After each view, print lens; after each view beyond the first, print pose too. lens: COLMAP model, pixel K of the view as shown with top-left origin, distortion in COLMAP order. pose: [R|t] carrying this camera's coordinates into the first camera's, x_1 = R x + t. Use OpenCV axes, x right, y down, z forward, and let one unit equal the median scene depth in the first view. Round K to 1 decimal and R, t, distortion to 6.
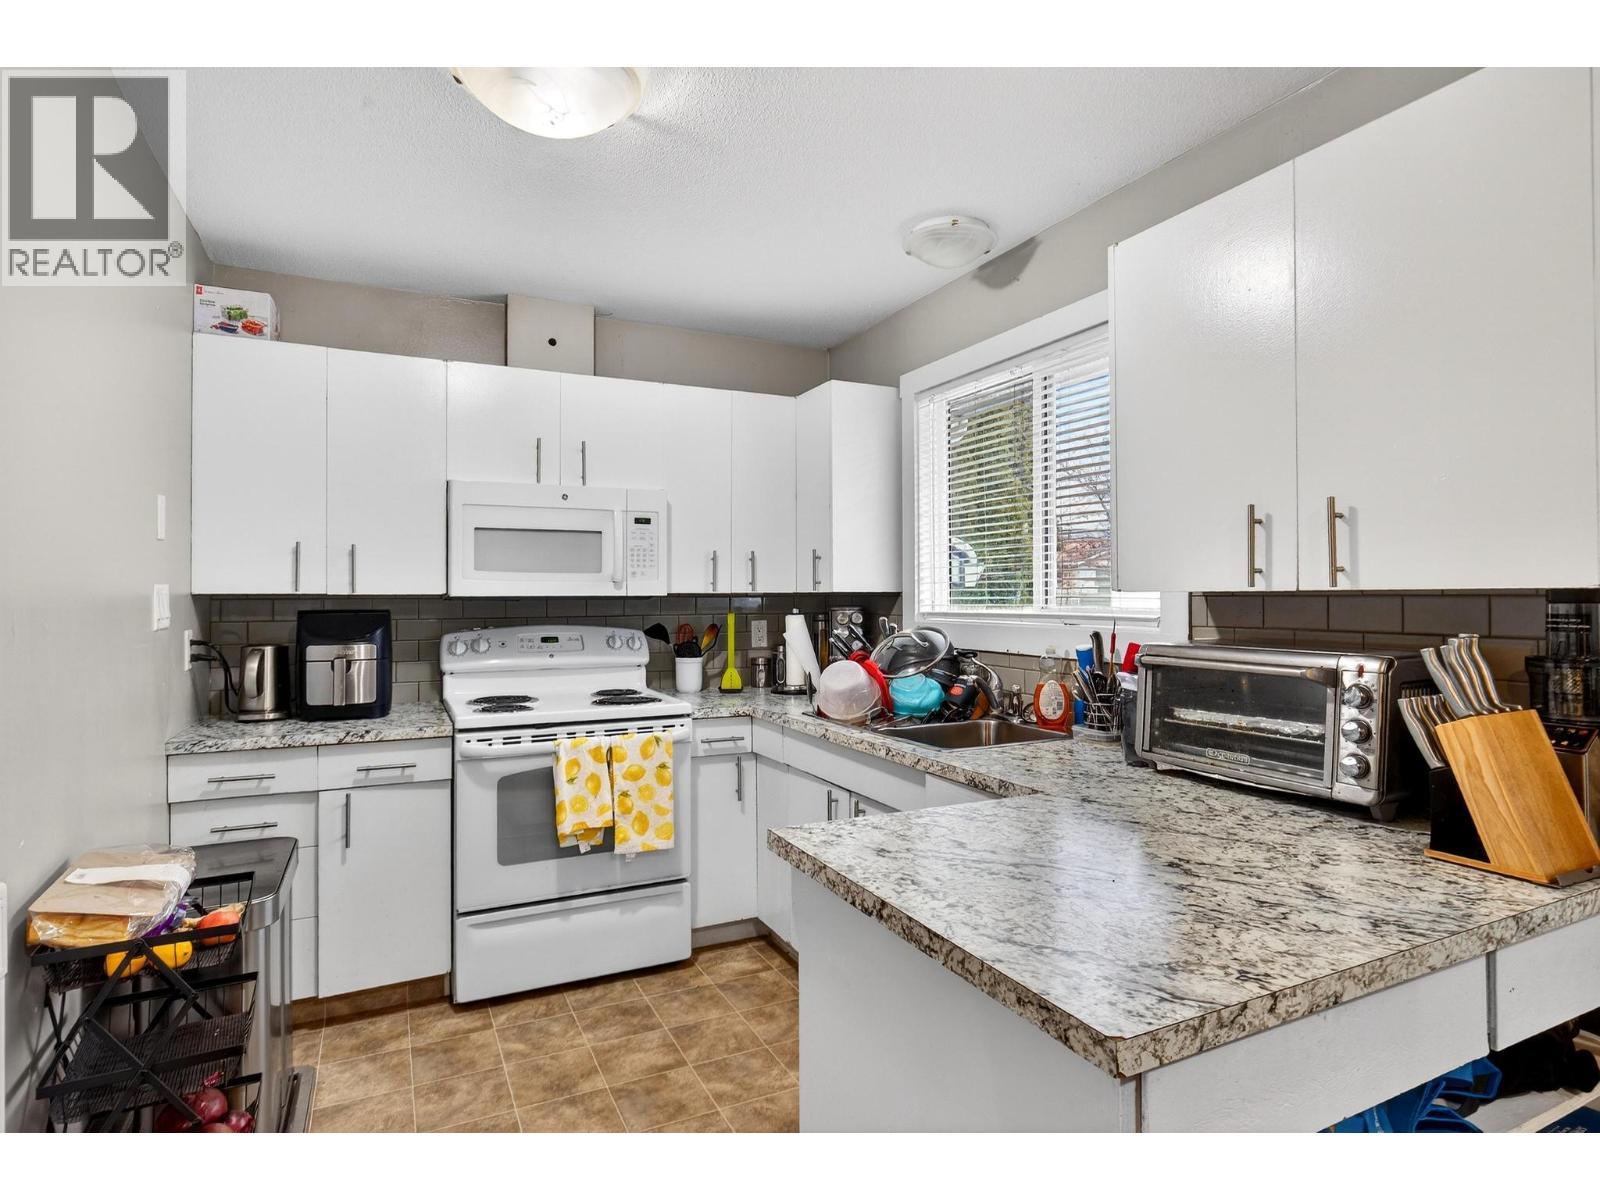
lens RADIAL K [[845.1, 0, 801.8], [0, 845.1, 590.3], [0, 0, 1]] dist [-0.003761, -0.000342]
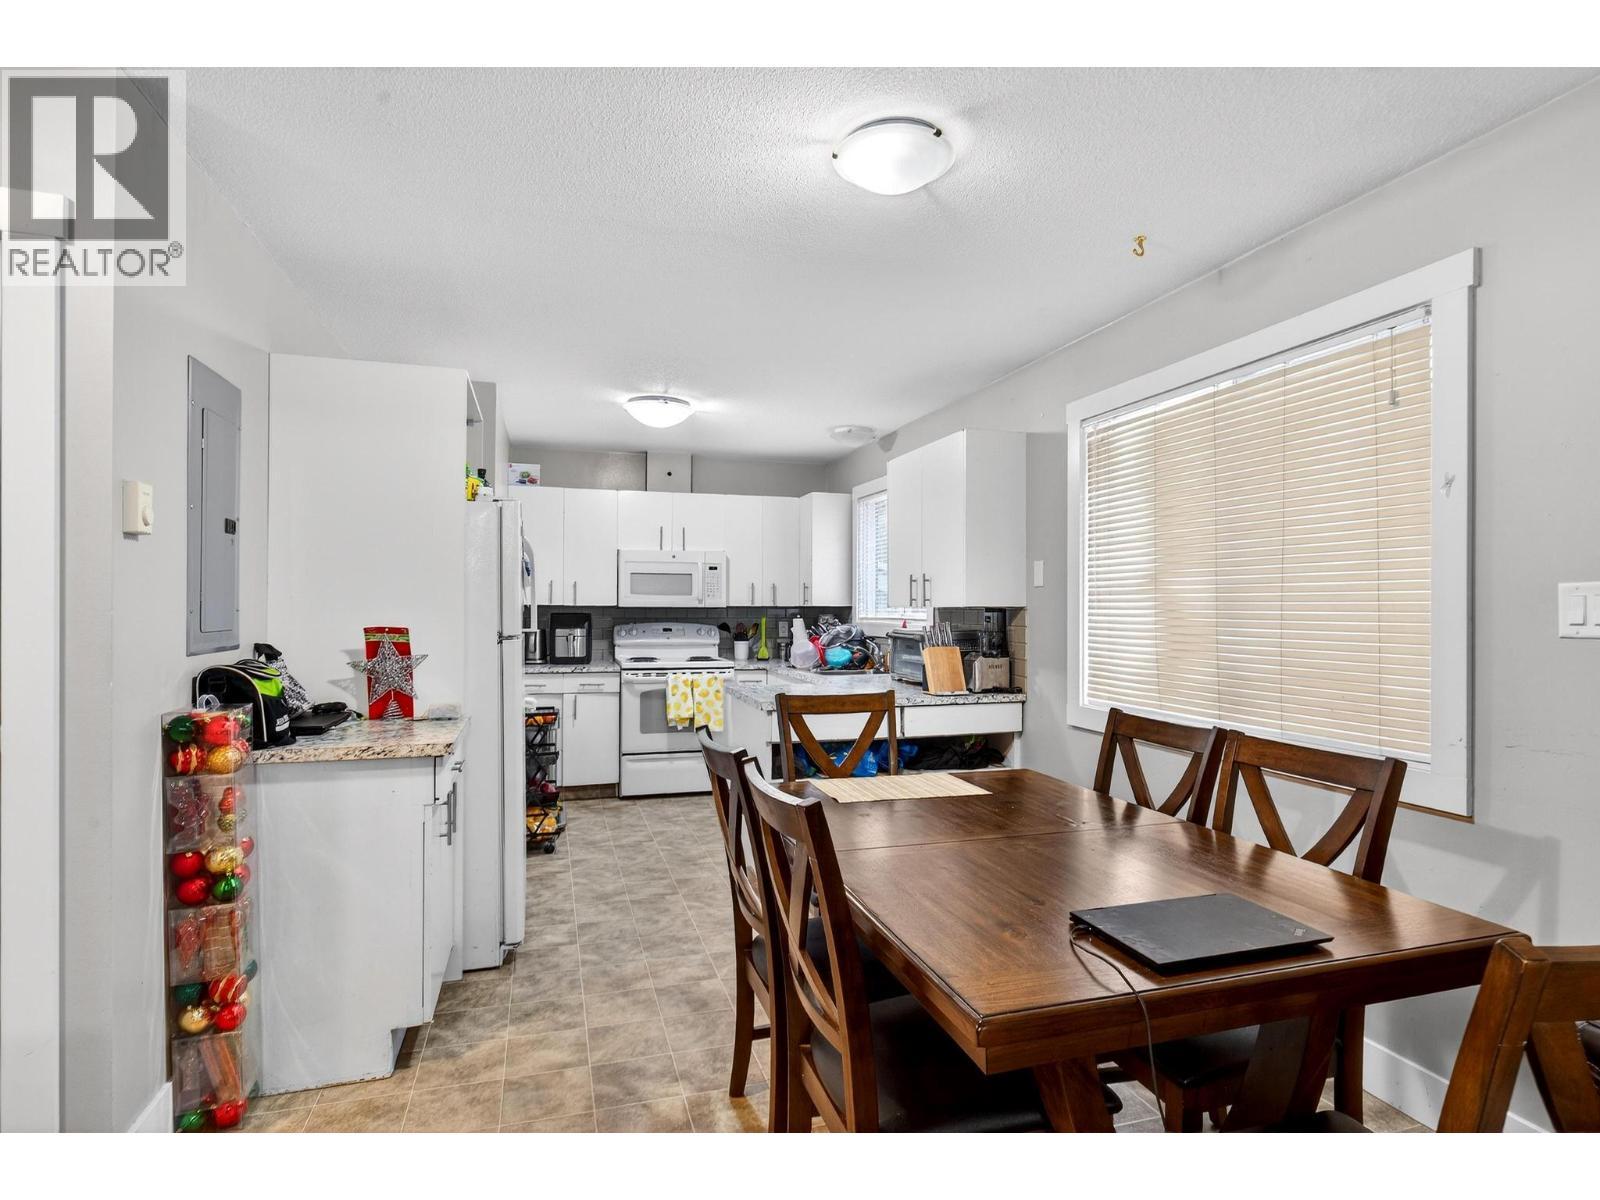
lens RADIAL K [[845.1, 0, 799.2], [0, 845.1, 606.5], [0, 0, 1]] dist [-0.003761, -0.000342]
pose [[0.985985, 0.006844, -0.166691, 0.365363], [-0.006197, 0.999971, 0.004397, -0.005147], [0.166717, -0.003303, 0.985999, -0.971866]]
